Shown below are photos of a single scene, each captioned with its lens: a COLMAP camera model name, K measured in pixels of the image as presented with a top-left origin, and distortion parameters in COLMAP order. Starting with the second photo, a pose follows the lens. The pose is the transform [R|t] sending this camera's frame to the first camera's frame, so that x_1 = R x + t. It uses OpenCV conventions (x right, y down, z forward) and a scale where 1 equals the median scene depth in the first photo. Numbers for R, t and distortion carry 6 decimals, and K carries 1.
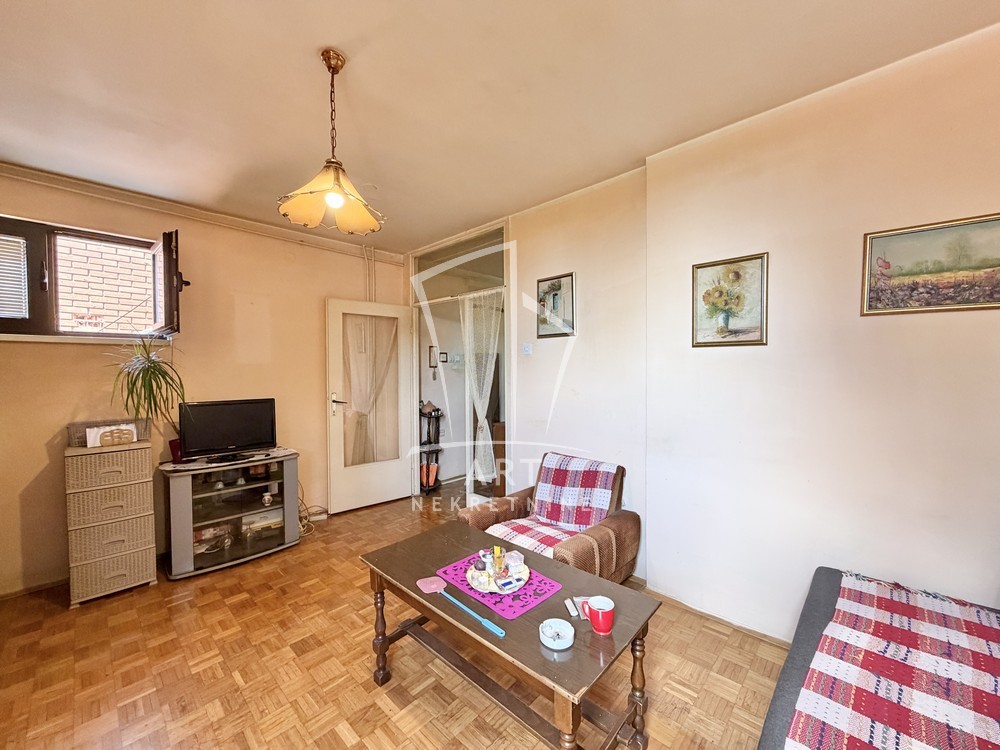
lens RADIAL K [[397.9, 0, 495.5], [0, 397.9, 378.3], [0, 0, 1]] dist [-0.003249, 0.000675]
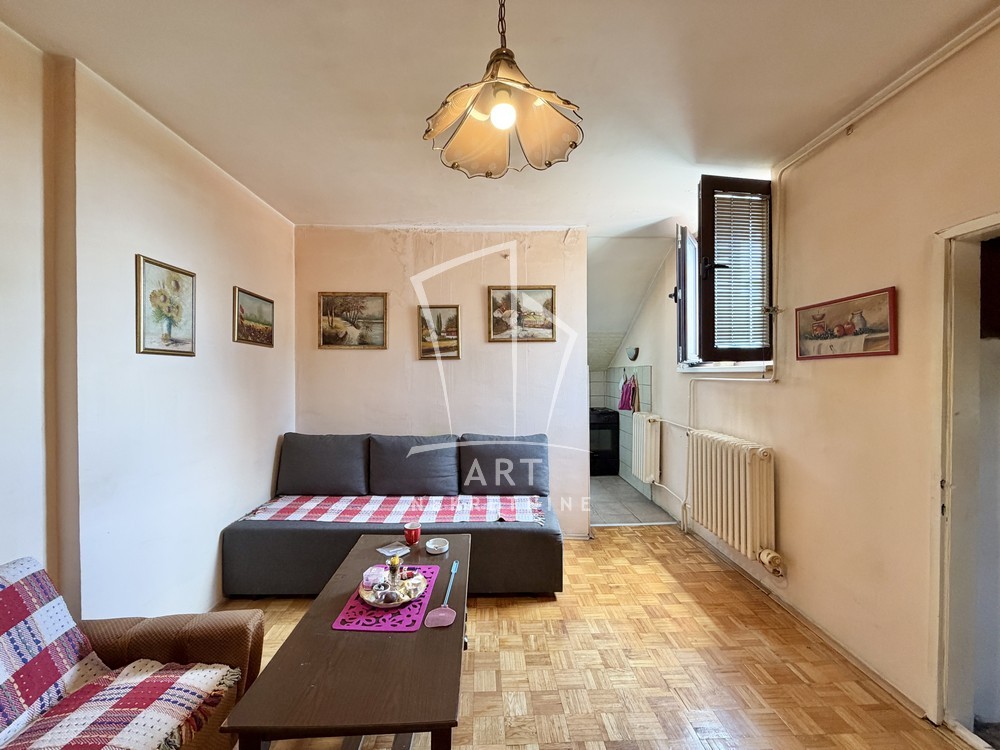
lens RADIAL K [[397.9, 0, 495.7], [0, 397.9, 377.2], [0, 0, 1]] dist [-0.003249, 0.000675]
pose [[-0.710783, -0.000478, 0.703411, -0.656113], [0.025772, 0.999311, 0.026721, -0.033095], [-0.702939, 0.037121, -0.710281, 1.141835]]
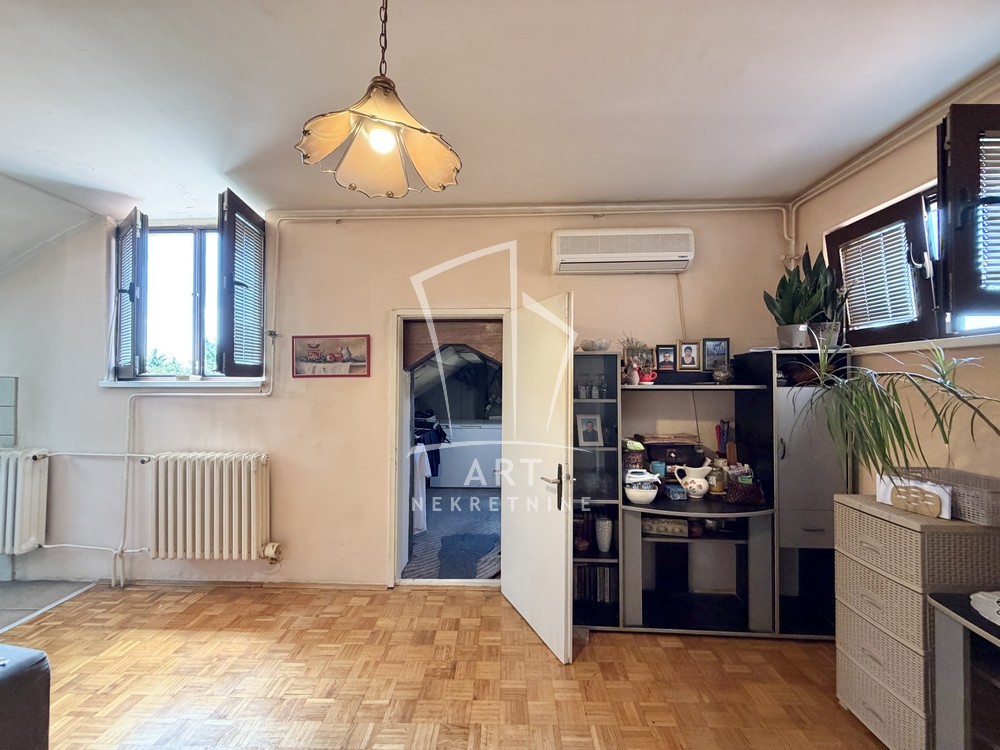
lens RADIAL K [[397.9, 0, 496.9], [0, 397.9, 376.9], [0, 0, 1]] dist [-0.003249, 0.000675]
pose [[-0.738535, -0.007463, -0.674174, -0.076002], [-0.015332, 0.999866, 0.005728, -0.050302], [0.674041, 0.014567, -0.738550, 1.250827]]
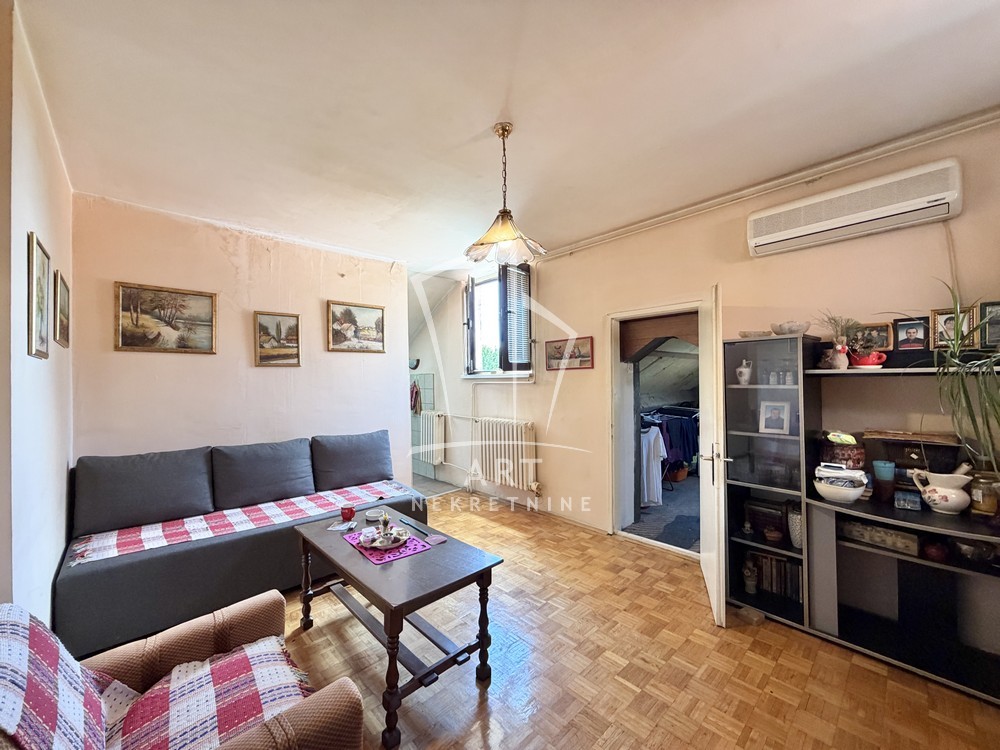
lens RADIAL K [[397.9, 0, 496.6], [0, 397.9, 376.9], [0, 0, 1]] dist [-0.003249, 0.000675]
pose [[-0.998472, 0.016286, 0.052803, -0.334485], [0.017435, 0.999619, 0.021389, -0.044077], [-0.052434, 0.022277, -0.998376, 1.735968]]
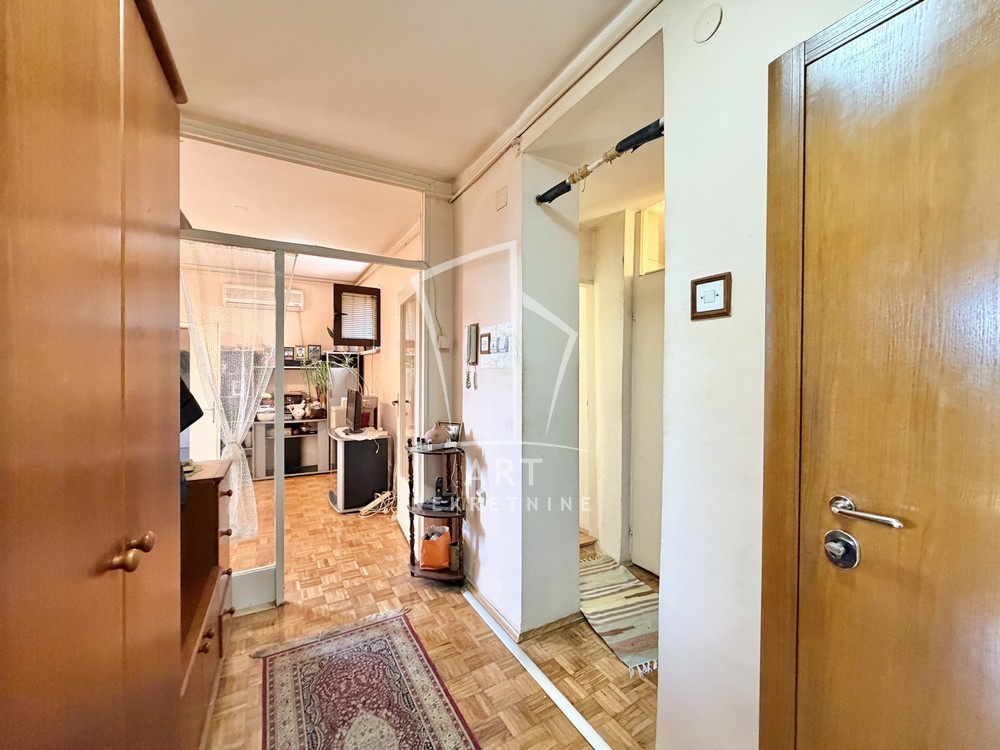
lens RADIAL K [[397.9, 0, 500.5], [0, 397.9, 373.6], [0, 0, 1]] dist [-0.003249, 0.000675]
pose [[-0.274165, 0.013723, -0.961585, 0.787457], [-0.026960, 0.999395, 0.021950, -0.074739], [0.961305, 0.031942, -0.273629, 2.718017]]
